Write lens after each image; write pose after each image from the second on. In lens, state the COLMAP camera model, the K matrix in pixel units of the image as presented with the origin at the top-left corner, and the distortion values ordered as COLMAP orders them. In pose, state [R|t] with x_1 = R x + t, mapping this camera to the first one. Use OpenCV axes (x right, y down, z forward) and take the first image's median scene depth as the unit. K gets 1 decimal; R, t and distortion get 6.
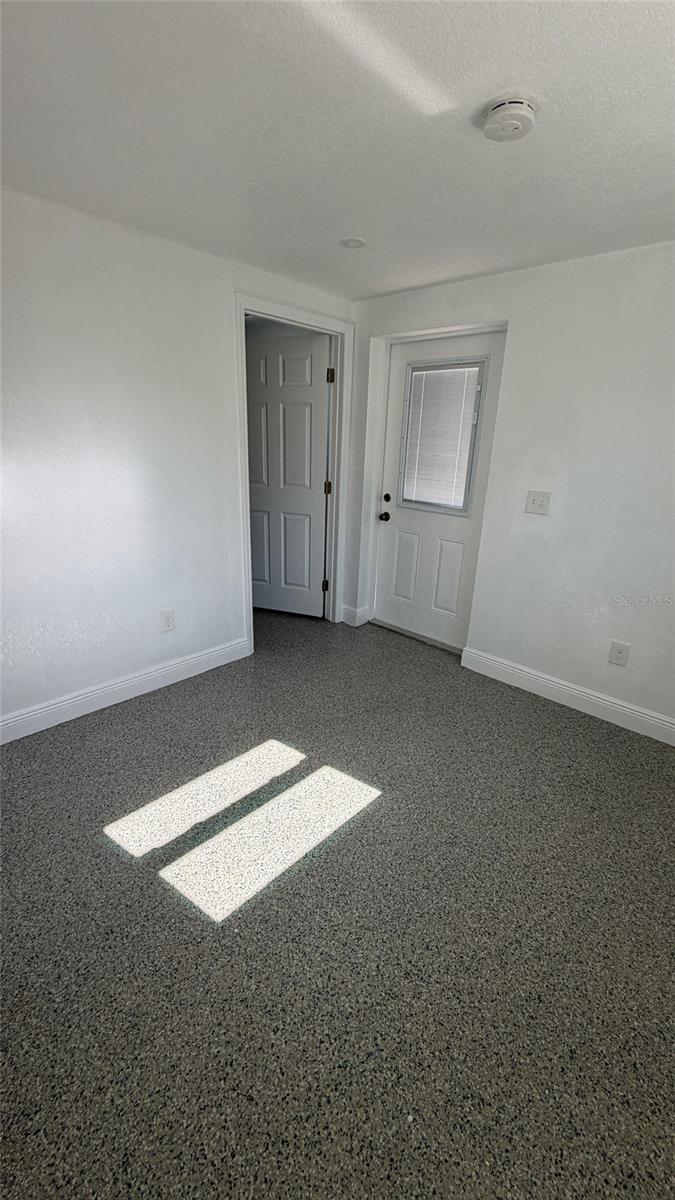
lens RADIAL K [[478.5, 0, 338.2], [0, 478.5, 596.2], [0, 0, 1]] dist [-0.000591, 0.000436]
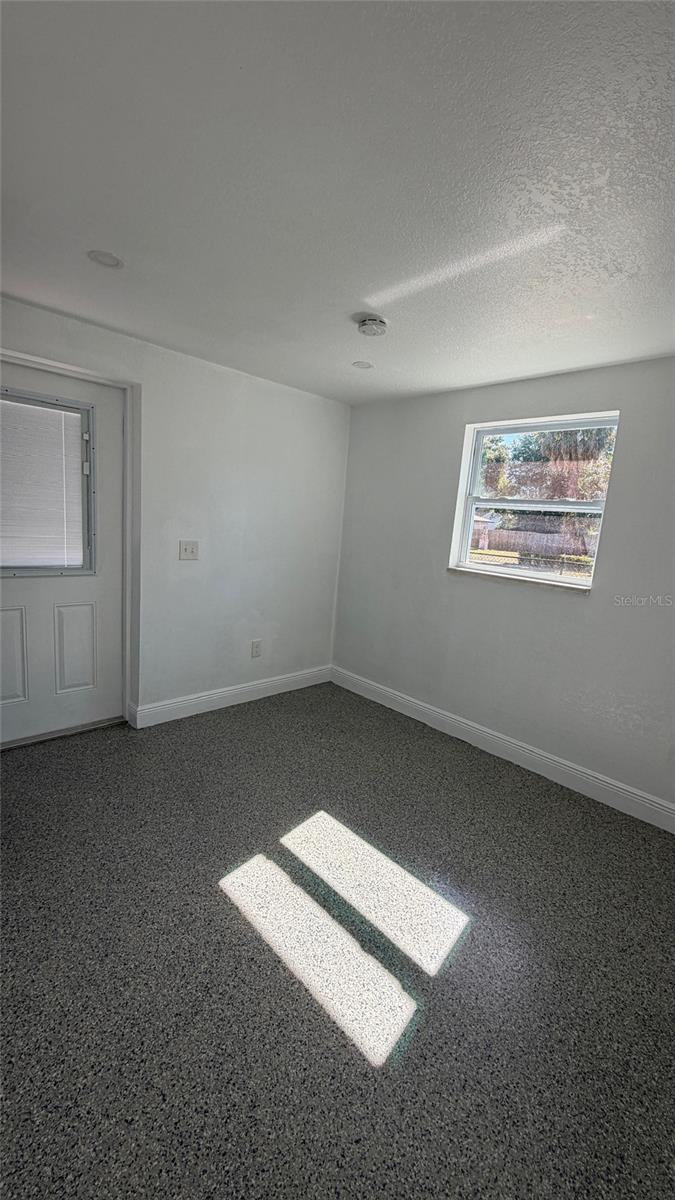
lens RADIAL K [[478.5, 0, 338.2], [0, 478.5, 596.2], [0, 0, 1]] dist [-0.000591, 0.000436]
pose [[0.049801, -0.195057, 0.979527, -0.878411], [0.247093, 0.952662, 0.177145, -0.254282], [-0.967711, 0.233212, 0.095641, 0.702417]]
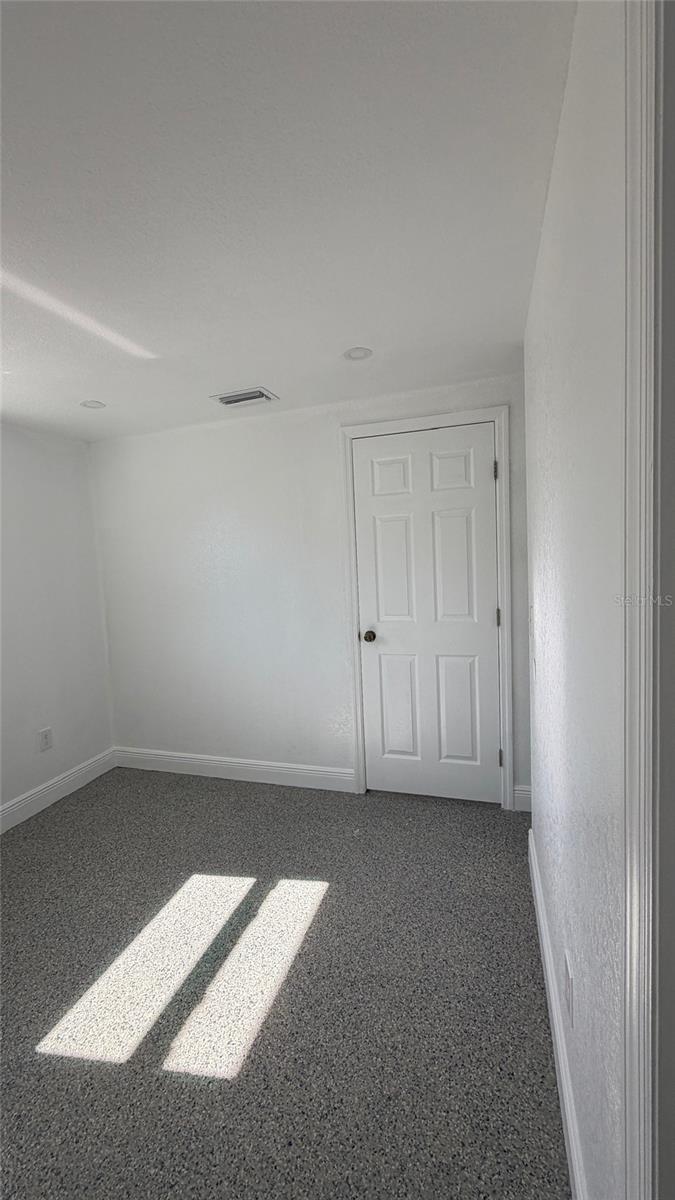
lens RADIAL K [[478.5, 0, 338.2], [0, 478.5, 596.2], [0, 0, 1]] dist [-0.000591, 0.000436]
pose [[-0.898551, 0.045564, -0.436498, -0.025894], [-0.122494, 0.929032, 0.349135, -0.478405], [0.421428, 0.367184, -0.829201, 1.455500]]
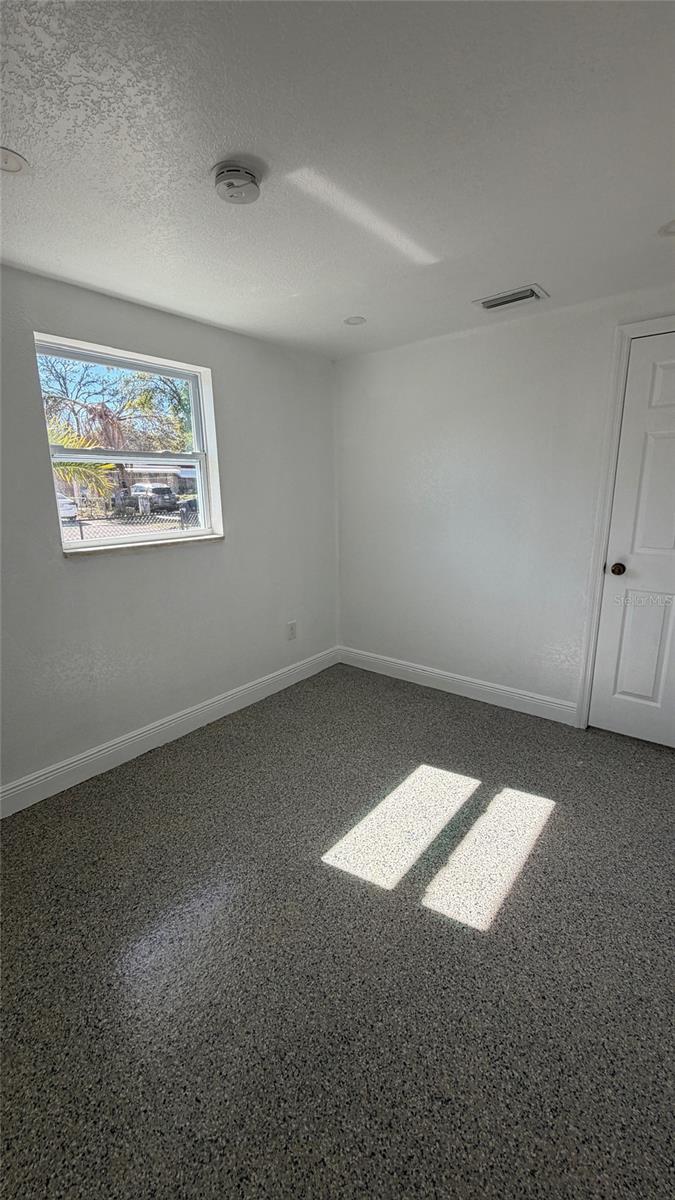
lens RADIAL K [[478.5, 0, 338.2], [0, 478.5, 596.2], [0, 0, 1]] dist [-0.000591, 0.000436]
pose [[-0.995906, 0.003406, -0.090328, 0.135770], [-0.044008, 0.854591, 0.517434, -0.461269], [0.078956, 0.519291, -0.850942, 1.447595]]
